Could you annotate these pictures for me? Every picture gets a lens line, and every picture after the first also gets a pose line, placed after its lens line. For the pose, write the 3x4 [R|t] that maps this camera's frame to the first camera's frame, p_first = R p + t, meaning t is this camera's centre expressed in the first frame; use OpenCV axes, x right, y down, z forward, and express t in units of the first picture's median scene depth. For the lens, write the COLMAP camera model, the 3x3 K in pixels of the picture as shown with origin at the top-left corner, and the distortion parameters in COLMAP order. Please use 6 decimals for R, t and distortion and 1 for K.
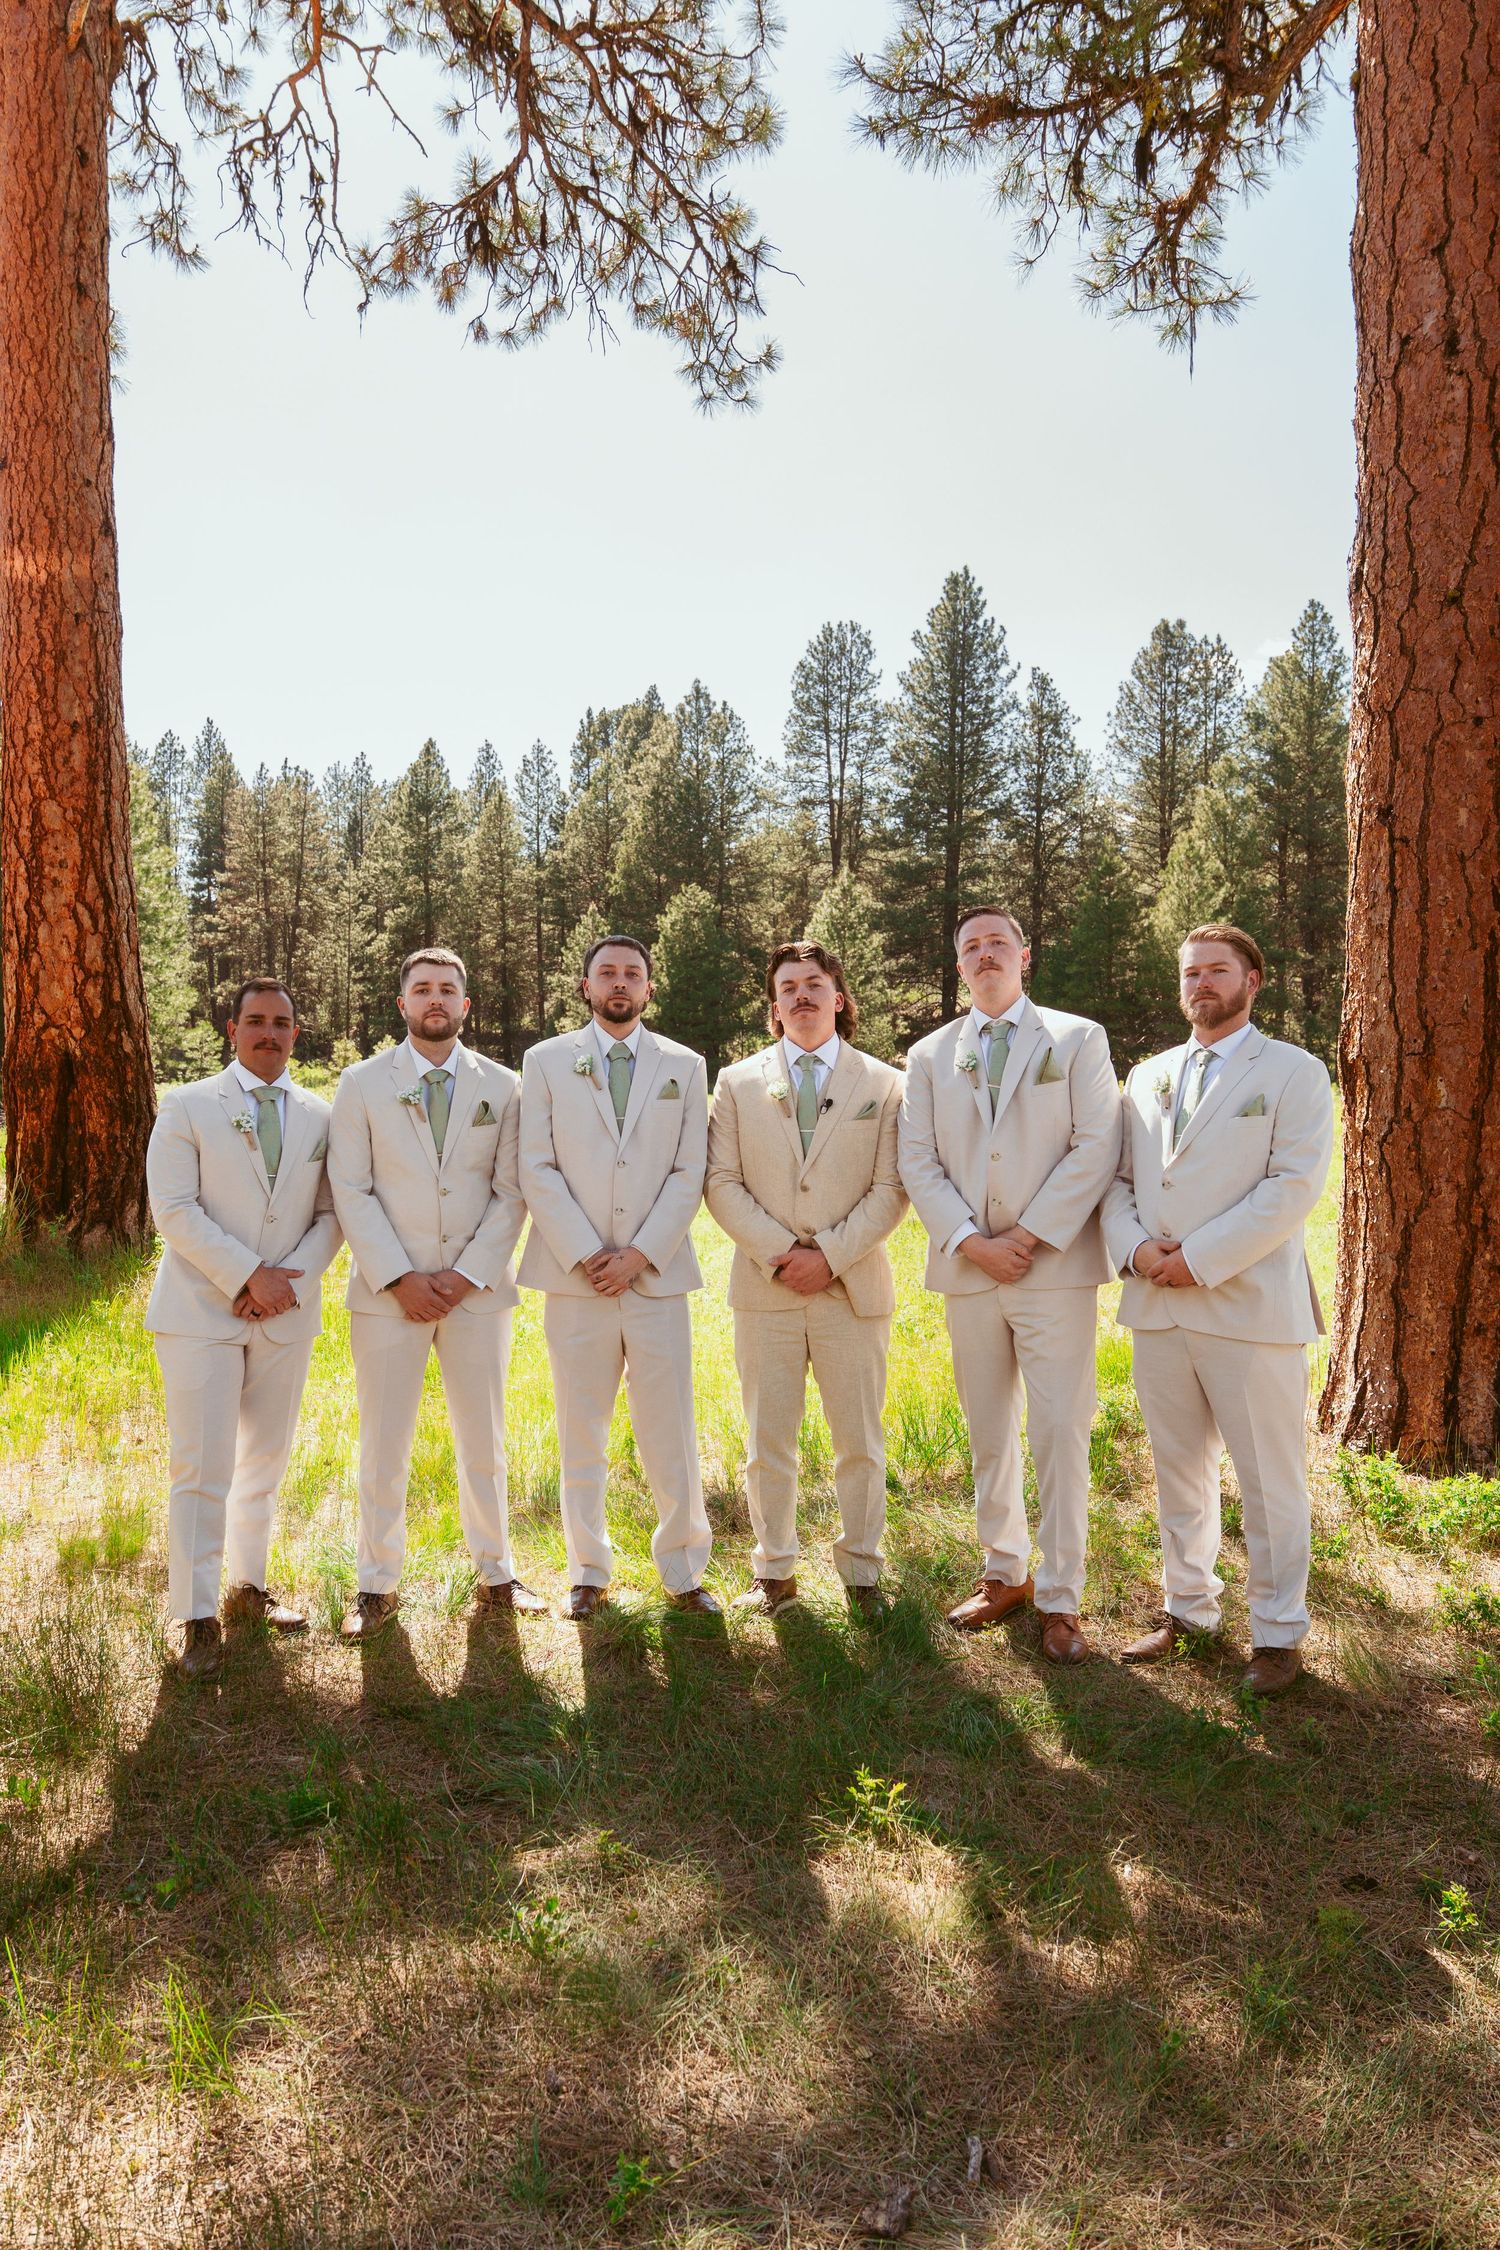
lens RADIAL K [[1596.2, 0, 728.8], [0, 1596.2, 1114.1], [0, 0, 1]] dist [-0.006273, -0.005752]
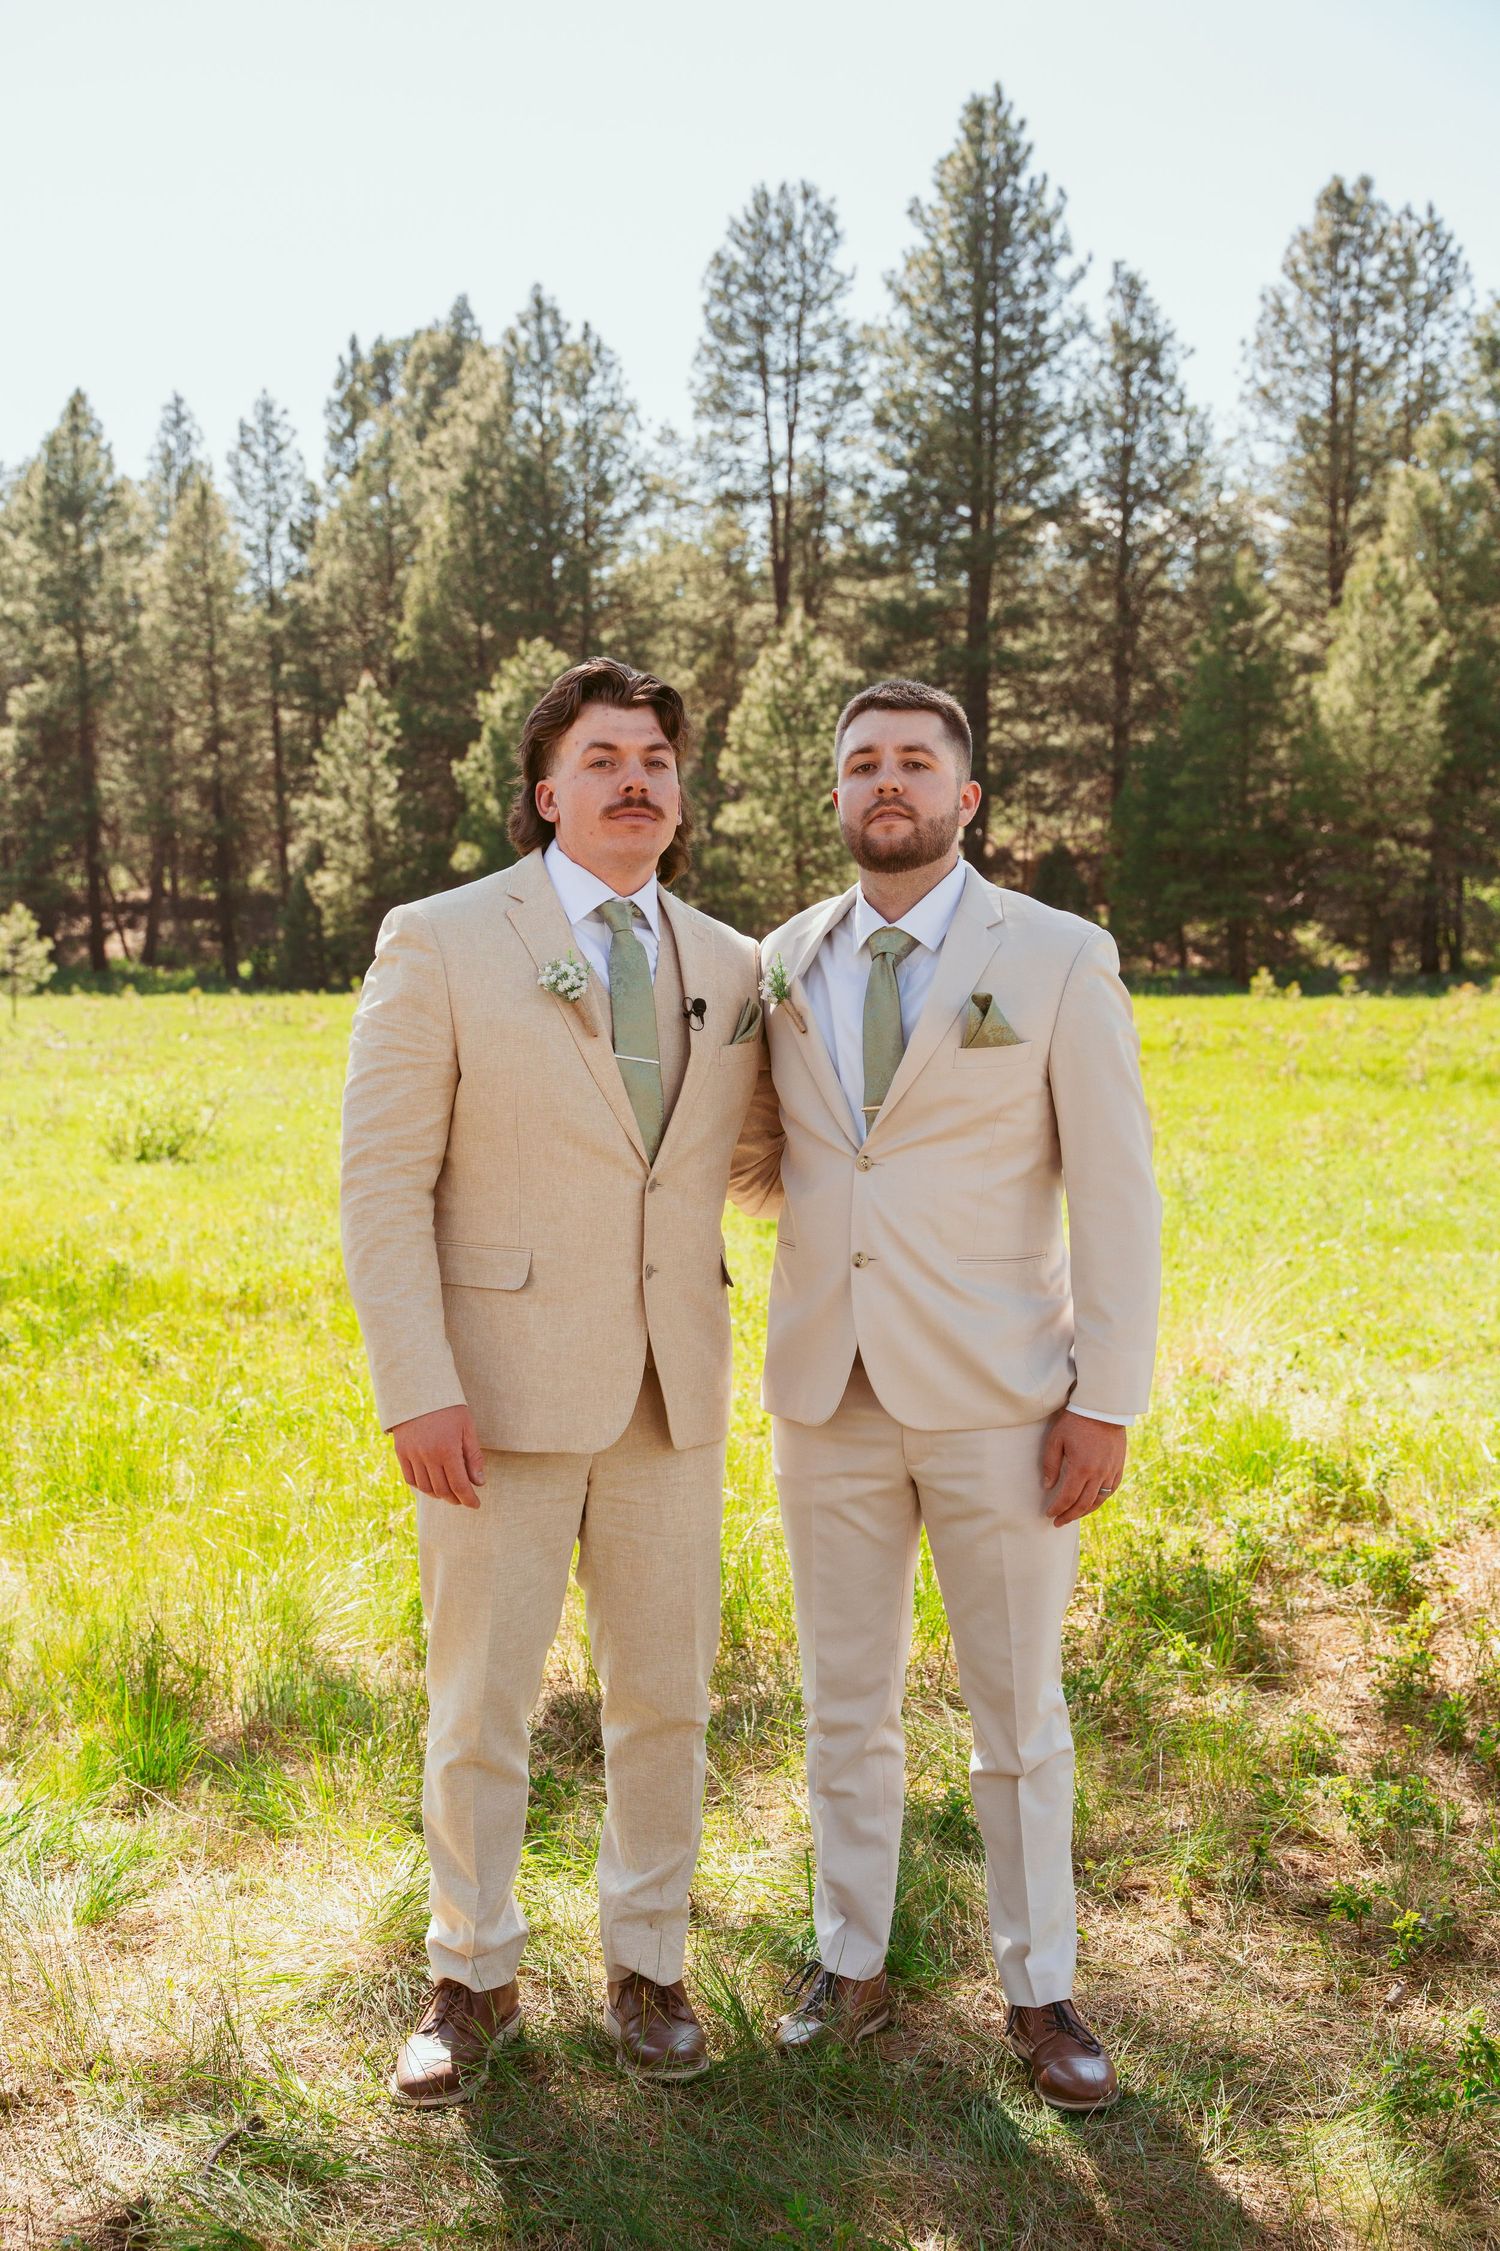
lens RADIAL K [[2683.5, 0, 707.6], [0, 2683.5, 1193.7], [0, 0, 1]] dist [0.009685, 0.000000]
pose [[0.999224, -0.014231, 0.036730, 0.005891], [0.011994, 0.998102, 0.060406, 0.000009], [-0.037520, -0.059919, 0.997498, 0.023024]]
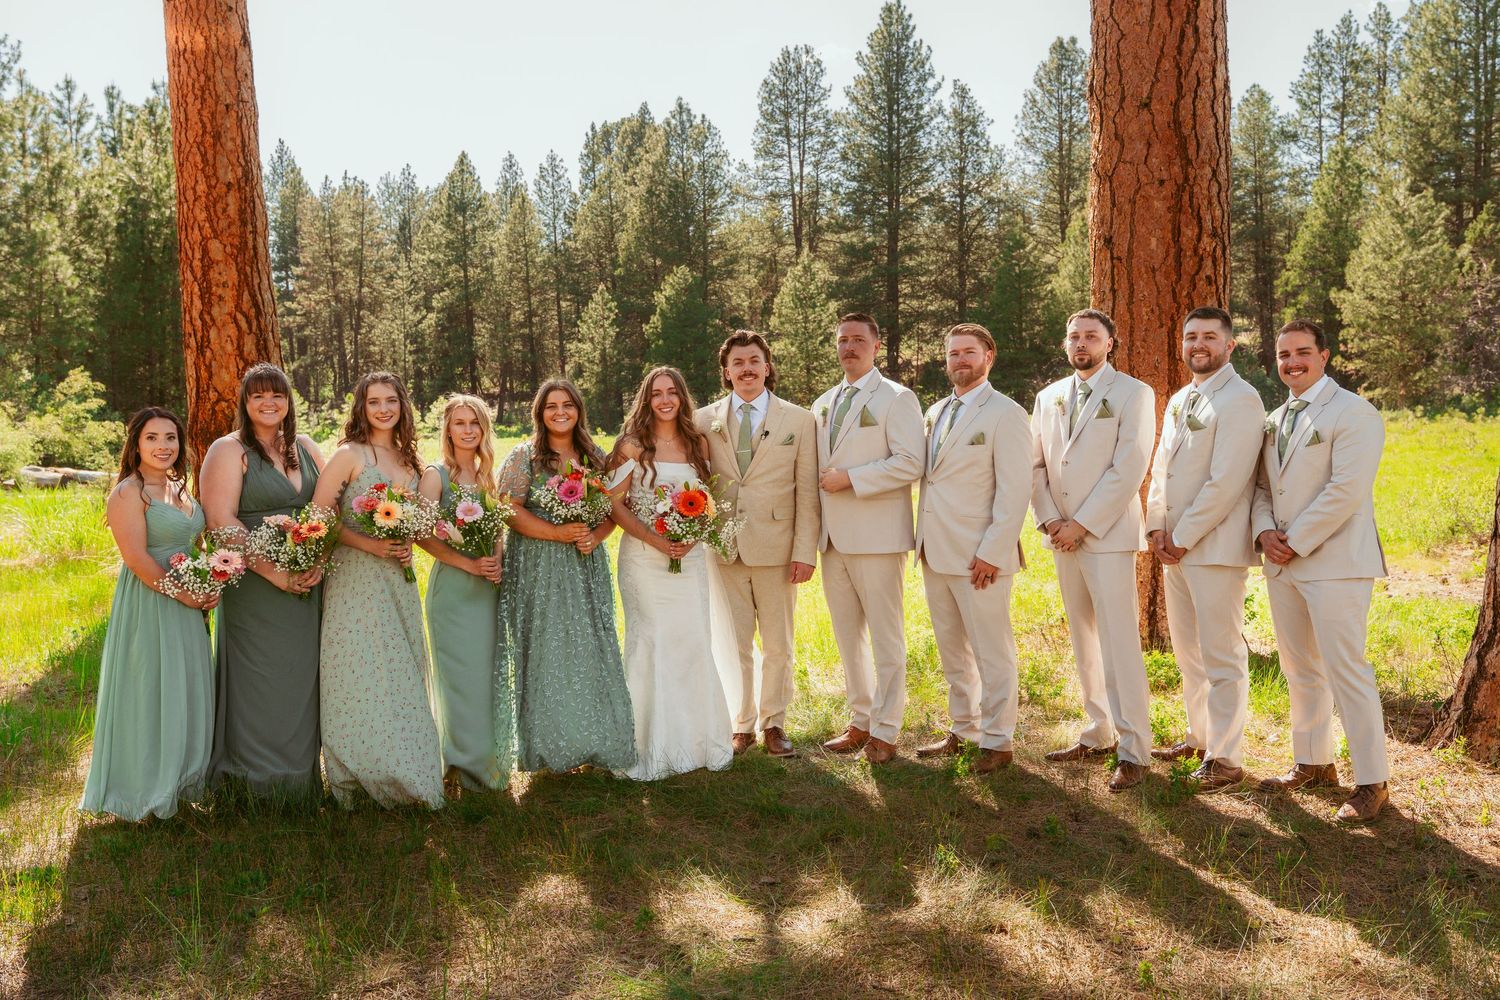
lens RADIAL K [[1314.5, 0, 743.4], [0, 1314.5, 513.9], [0, 0, 1]] dist [-0.015352, 0.012188]
pose [[0.999369, -0.031409, 0.016577, 0.013827], [0.030592, 0.998406, 0.047432, 0.004180], [-0.018041, -0.046895, 0.998737, -0.177527]]
